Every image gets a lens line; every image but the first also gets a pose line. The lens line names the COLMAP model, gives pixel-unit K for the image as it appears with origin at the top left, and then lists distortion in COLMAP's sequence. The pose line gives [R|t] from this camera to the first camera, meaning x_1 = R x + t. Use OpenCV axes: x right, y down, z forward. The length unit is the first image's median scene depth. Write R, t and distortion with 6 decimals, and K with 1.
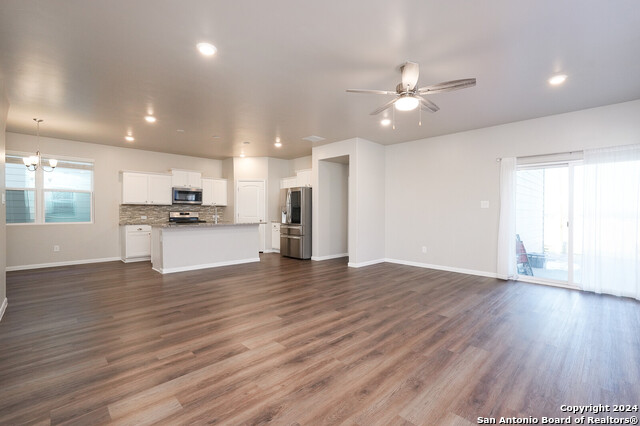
lens RADIAL K [[287.4, 0, 320.0], [0, 287.4, 213.0], [0, 0, 1]] dist [-0.001396, 0.000361]
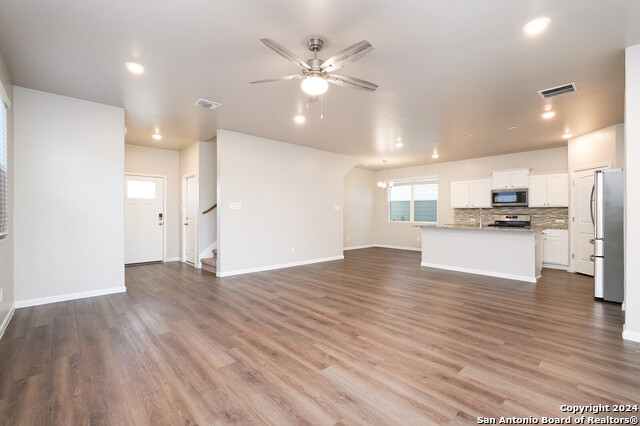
lens RADIAL K [[287.4, 0, 320.0], [0, 287.4, 213.0], [0, 0, 1]] dist [-0.001396, 0.000361]
pose [[-0.037608, -0.004577, -0.999282, 0.556883], [-0.009022, 0.999950, -0.004240, -0.000653], [0.999252, 0.008856, -0.037647, 0.508330]]
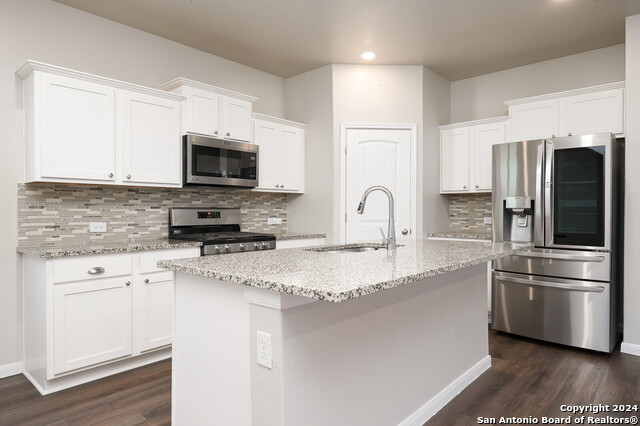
lens RADIAL K [[392.7, 0, 320.0], [0, 392.7, 213.0], [0, 0, 1]] dist [0.001143, 0.000230]
pose [[0.997762, 0.000753, 0.066868, -0.439928], [-0.001024, 0.999991, 0.004031, -0.001832], [-0.066865, -0.004091, 0.997754, 0.609834]]
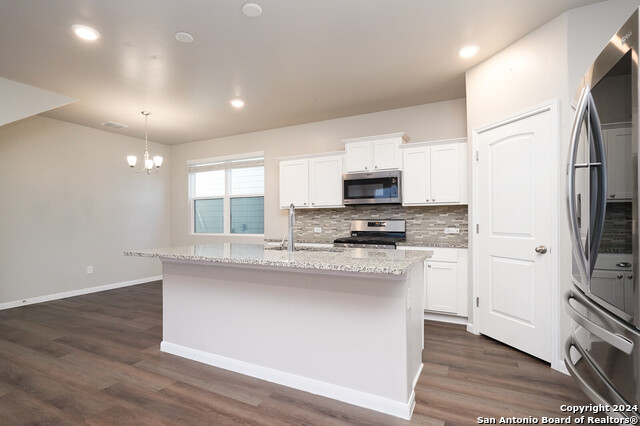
lens RADIAL K [[297.9, 0, 321.8], [0, 297.9, 219.6], [0, 0, 1]] dist [0.001836, 0.000314]
pose [[0.353650, -0.005615, -0.935361, -0.011660], [-0.000206, 0.999981, -0.006080, -0.002705], [0.935378, 0.002343, 0.353643, 0.865303]]
